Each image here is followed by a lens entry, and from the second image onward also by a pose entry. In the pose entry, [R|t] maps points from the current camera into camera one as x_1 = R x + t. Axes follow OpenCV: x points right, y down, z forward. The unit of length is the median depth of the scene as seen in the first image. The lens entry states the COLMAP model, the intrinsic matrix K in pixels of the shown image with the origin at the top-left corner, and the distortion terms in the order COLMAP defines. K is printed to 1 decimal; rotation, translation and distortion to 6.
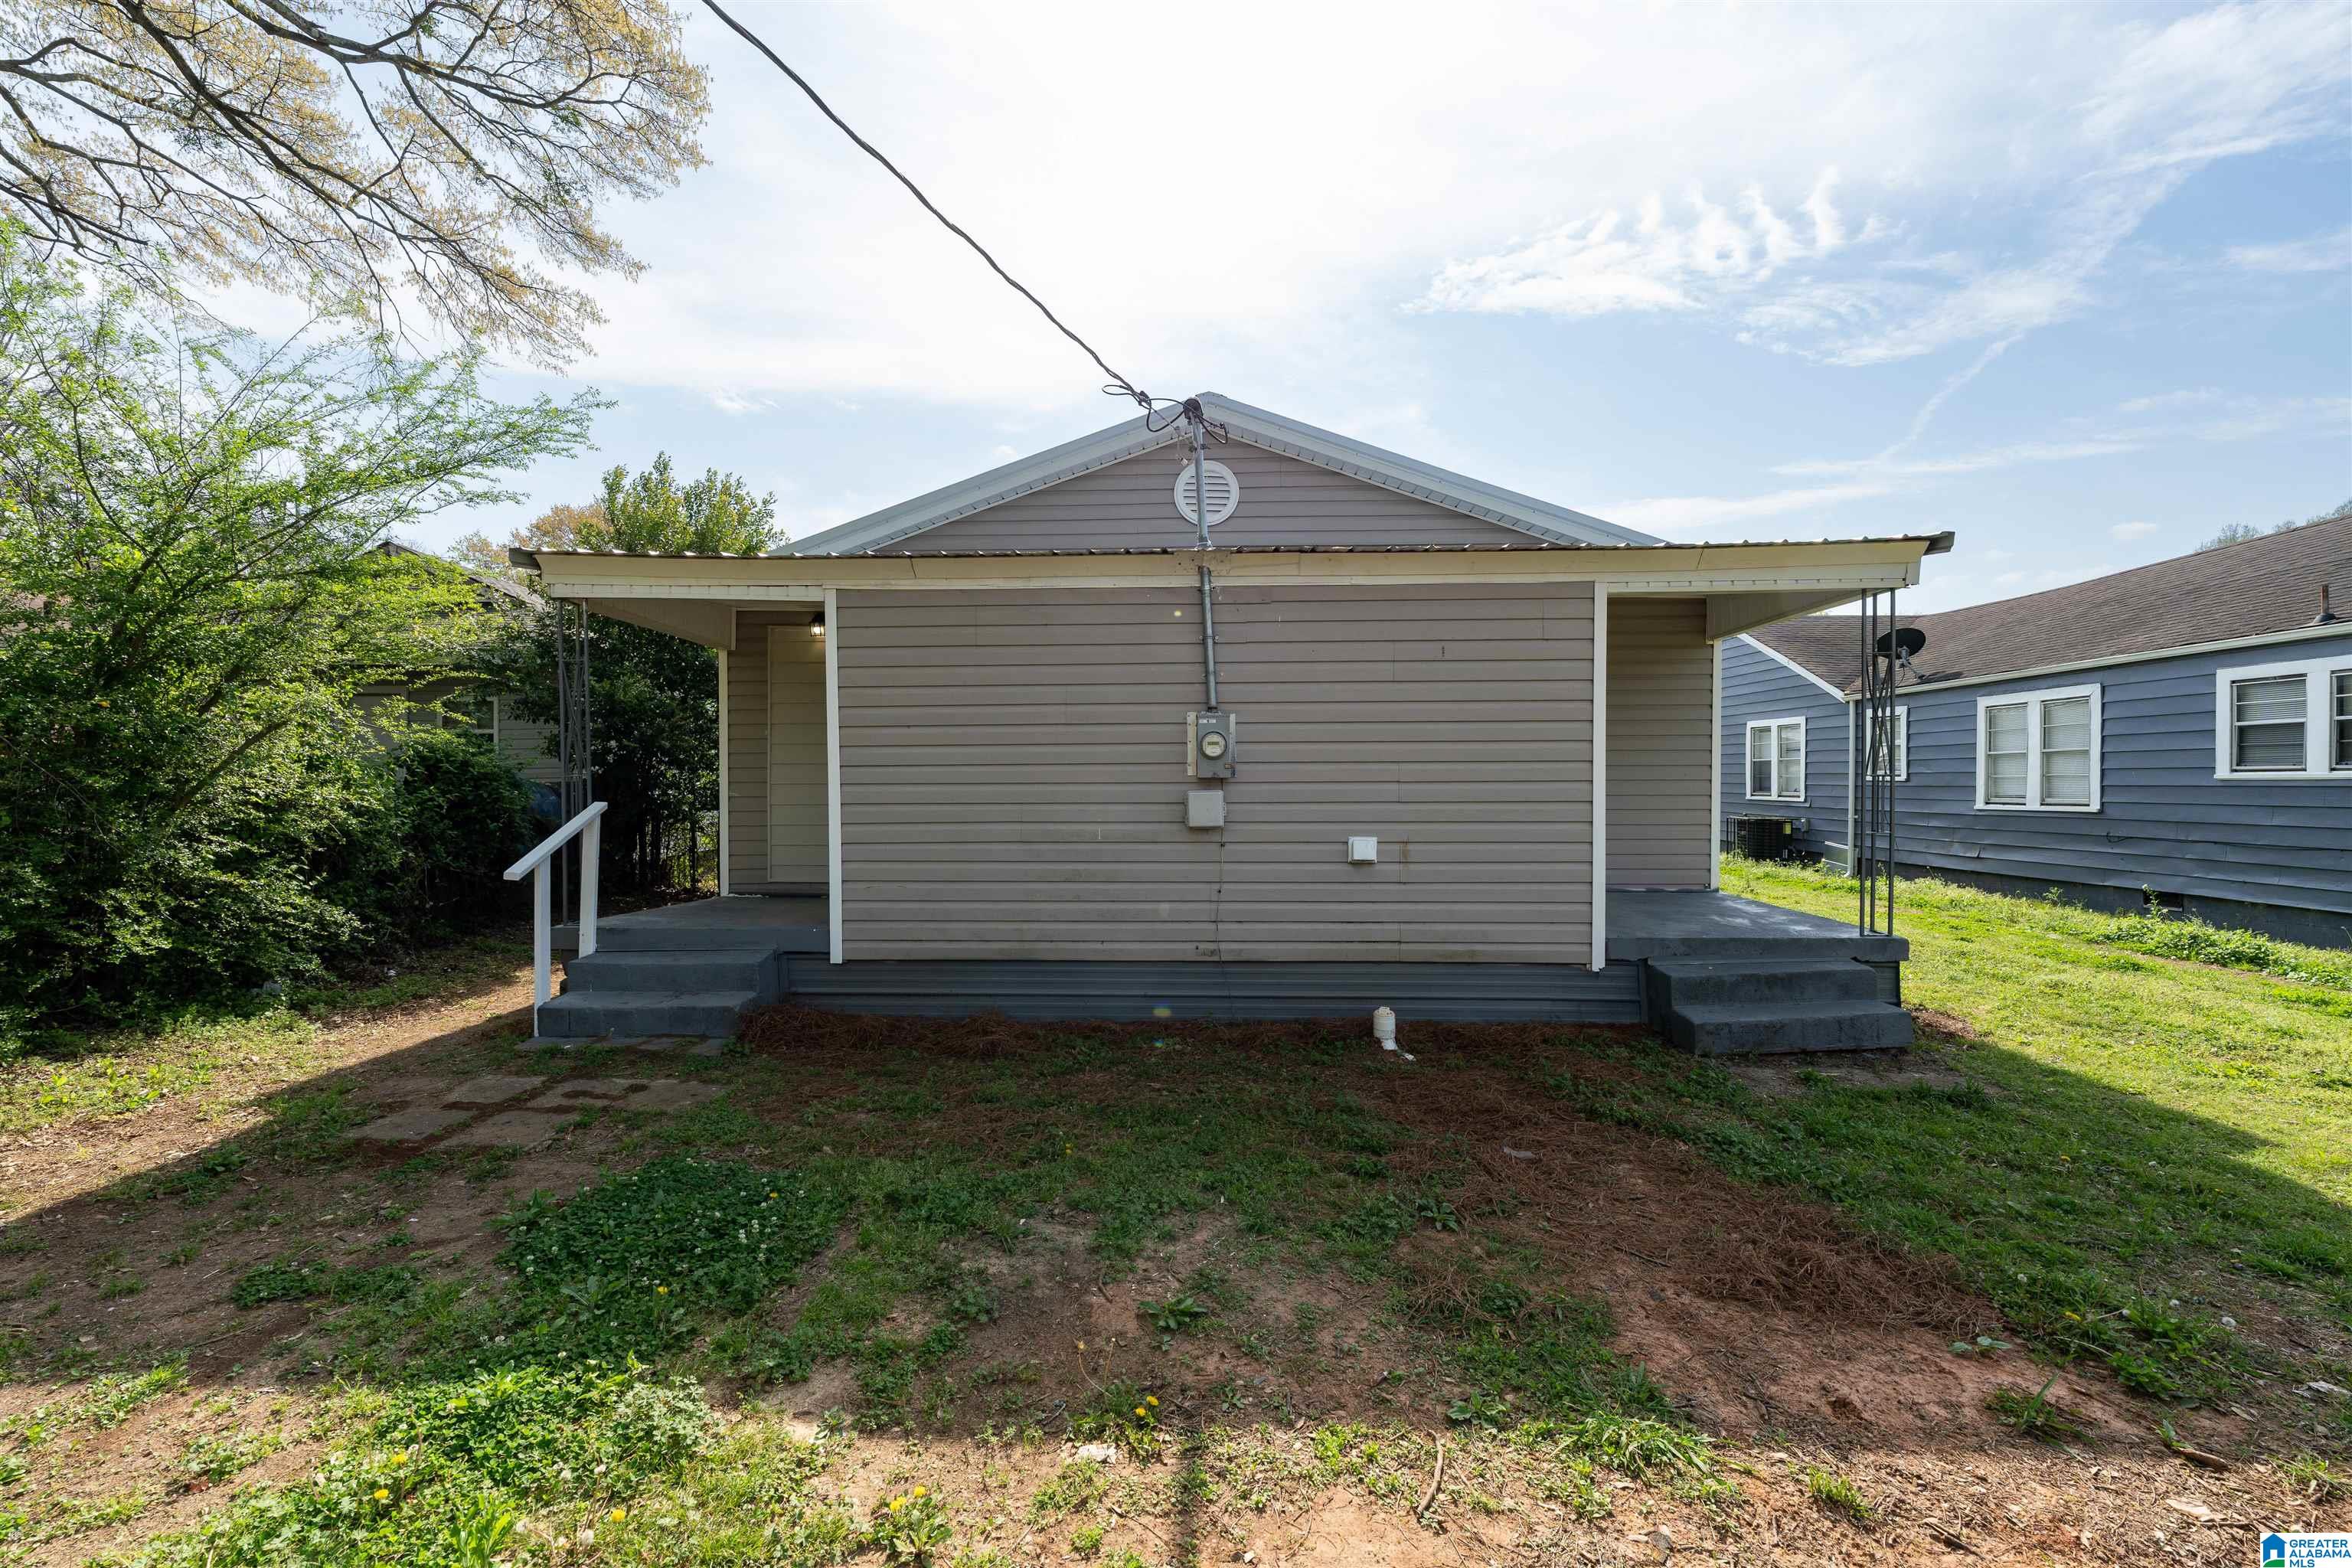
lens RADIAL K [[970.5, 0, 1186.2], [0, 970.5, 786.1], [0, 0, 1]] dist [-0.002717, 0.000437]
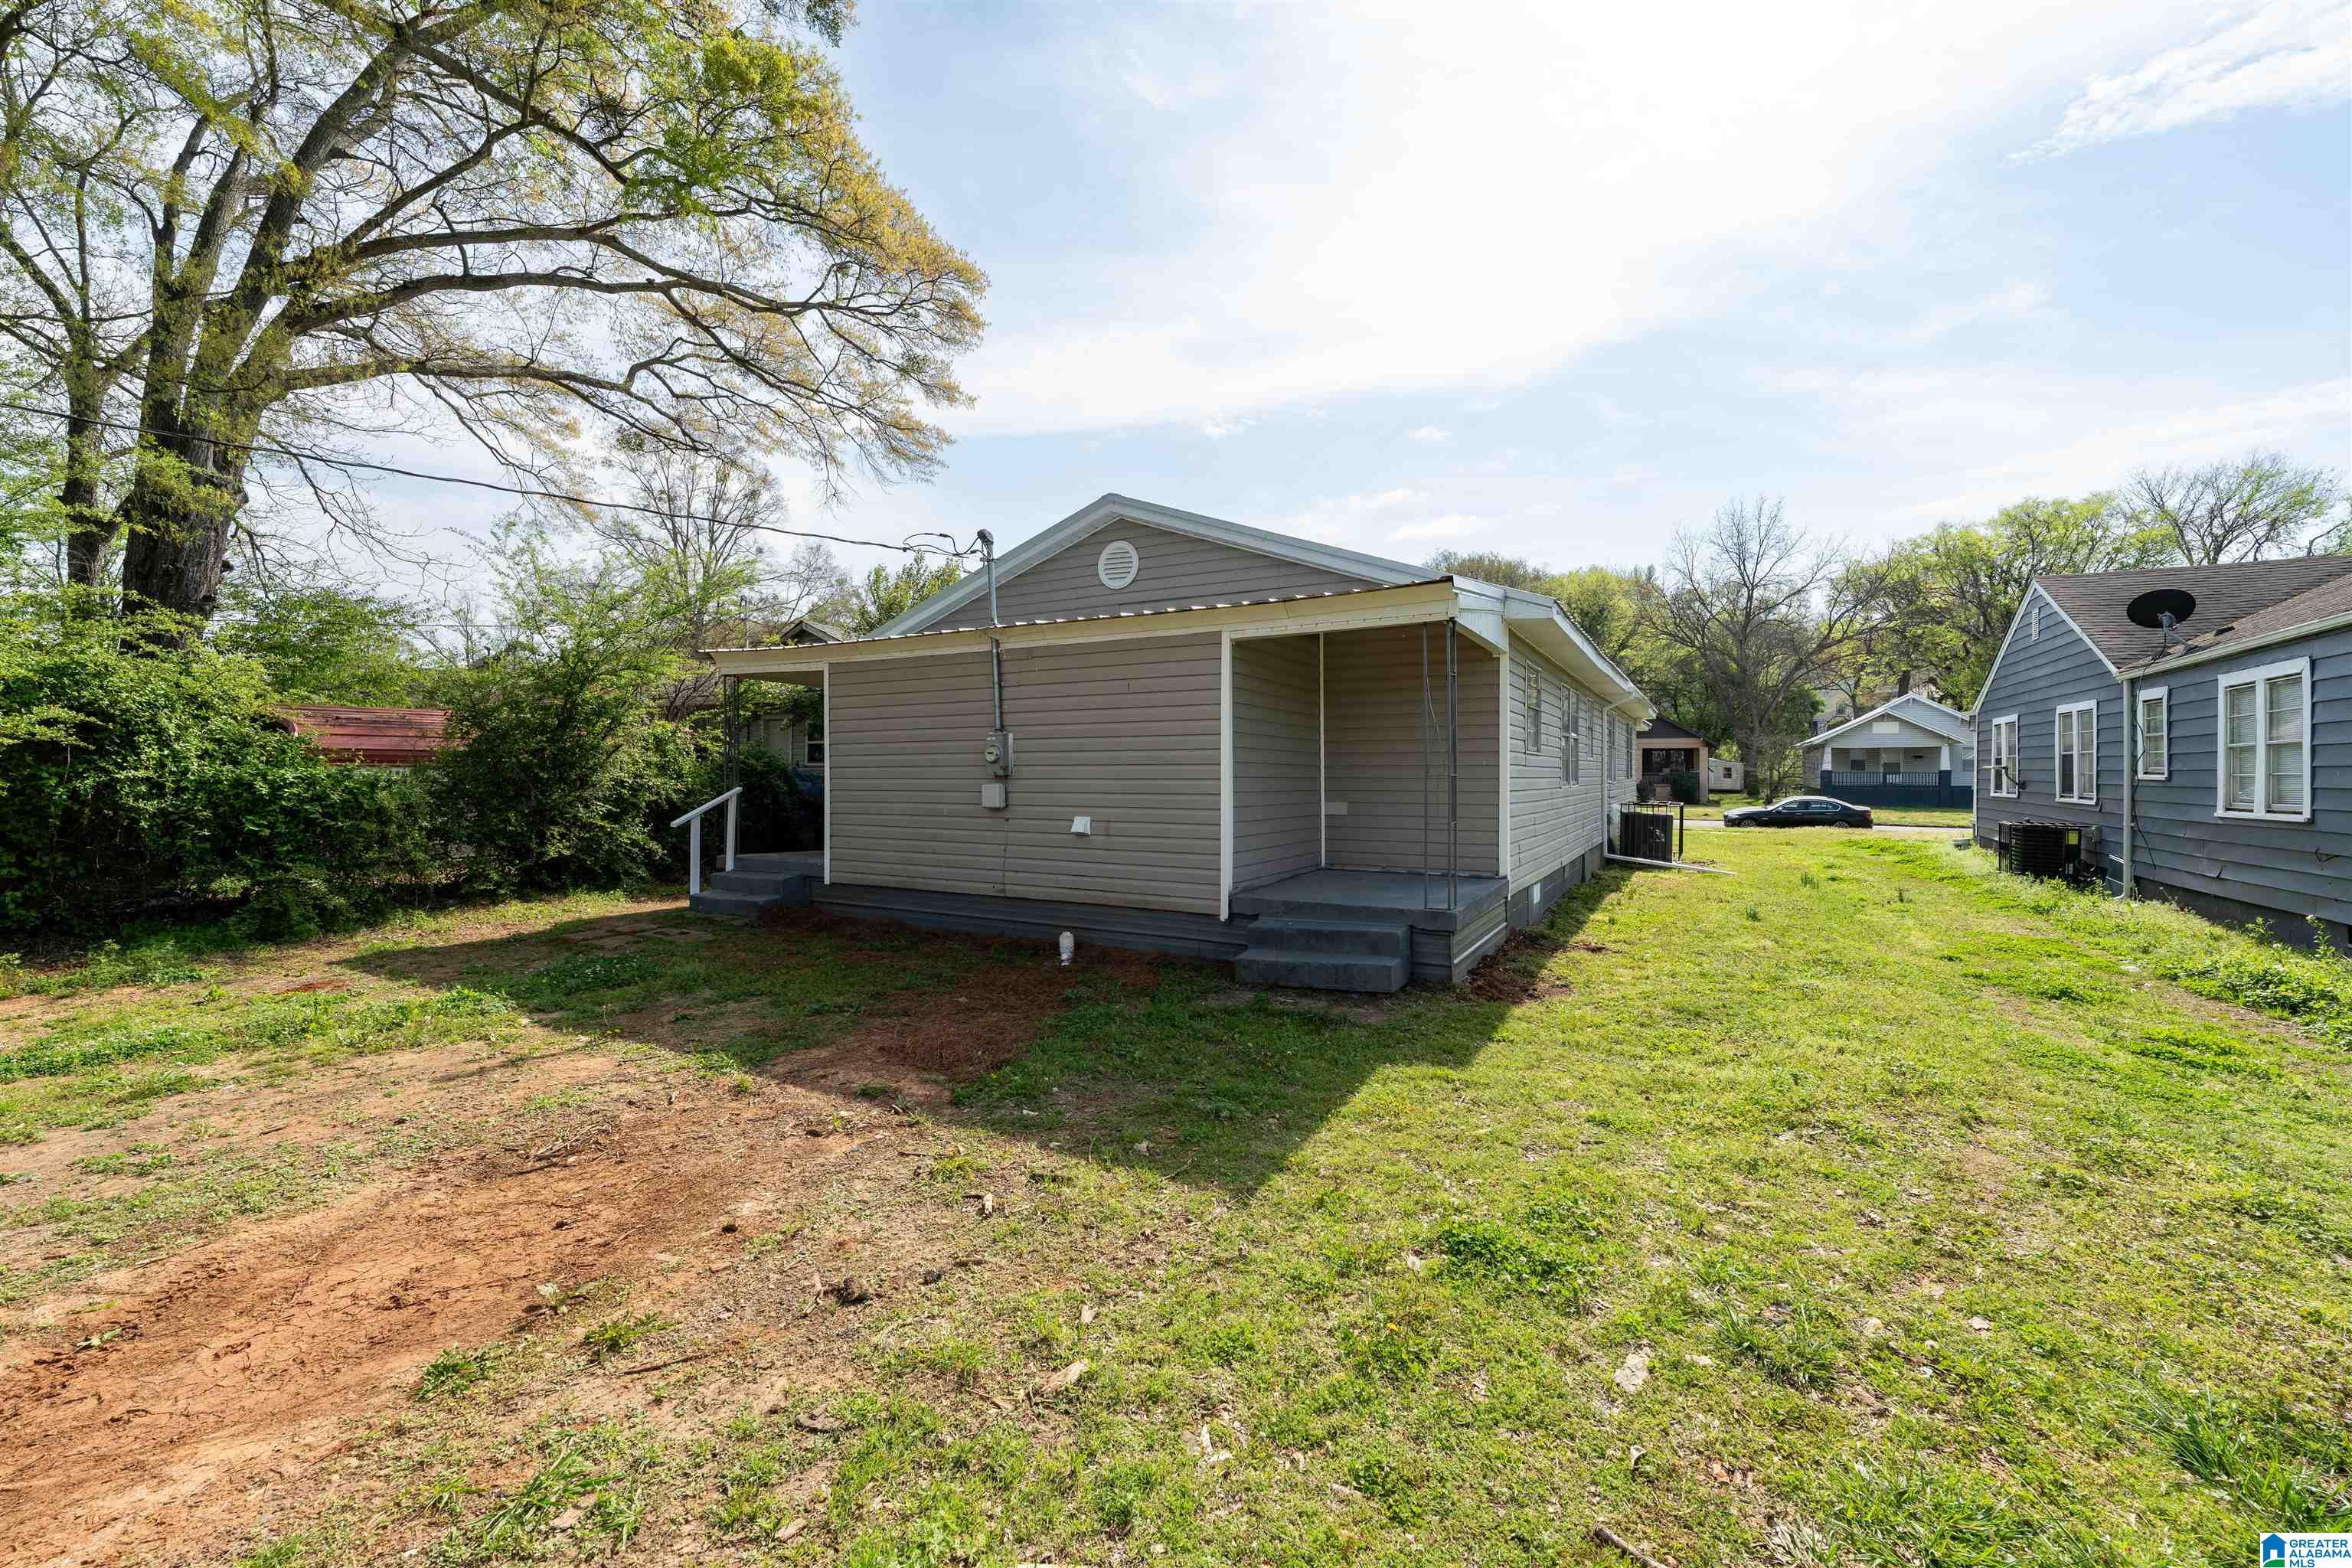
lens RADIAL K [[970.5, 0, 1176.5], [0, 970.5, 770.2], [0, 0, 1]] dist [-0.002717, 0.000437]
pose [[0.883858, 0.001623, -0.467752, 0.916133], [-0.005991, 0.999951, -0.007852, -0.006109], [0.467717, 0.009742, 0.883825, -0.200373]]
